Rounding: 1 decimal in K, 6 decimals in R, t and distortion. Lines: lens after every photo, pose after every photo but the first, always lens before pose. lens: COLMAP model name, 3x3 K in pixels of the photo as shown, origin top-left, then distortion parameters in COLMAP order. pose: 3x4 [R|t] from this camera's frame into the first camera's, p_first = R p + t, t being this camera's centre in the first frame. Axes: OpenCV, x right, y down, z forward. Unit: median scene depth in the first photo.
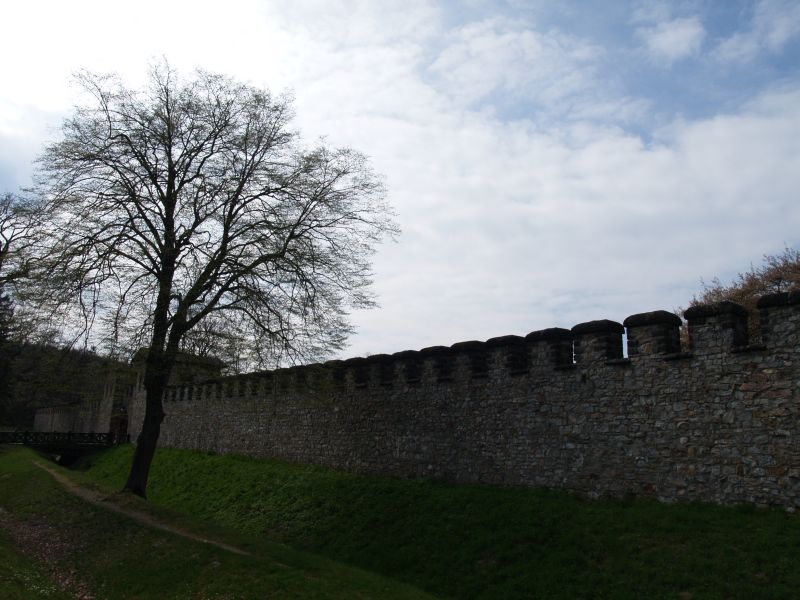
lens RADIAL K [[702.2, 0, 400.0], [0, 702.2, 300.0], [0, 0, 1]] dist [0.028568, 0.015222]
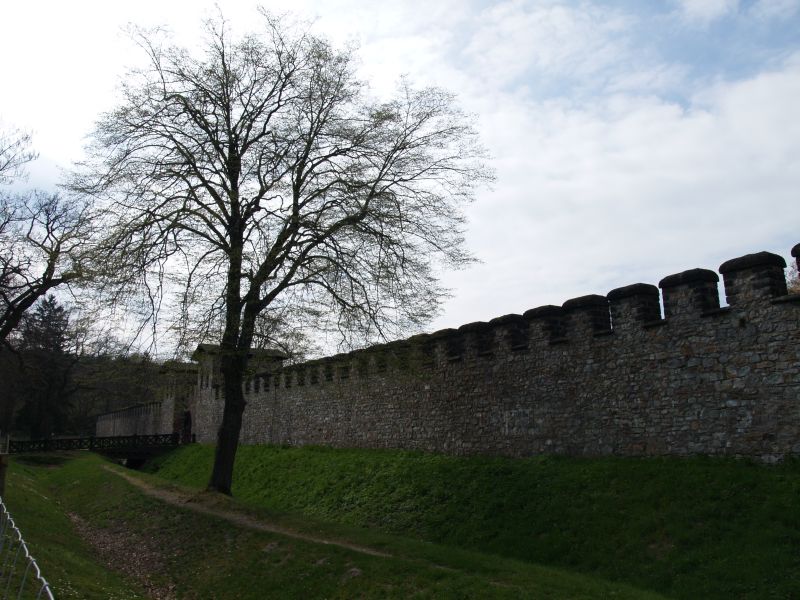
lens RADIAL K [[649.6, 0, 402.5], [0, 649.6, 303.9], [0, 0, 1]] dist [0.002961, 0.006415]
pose [[0.997477, -0.068763, -0.017635, -0.106707], [0.068745, 0.997633, -0.001646, 0.050043], [0.017707, 0.000429, 0.999843, 0.170263]]
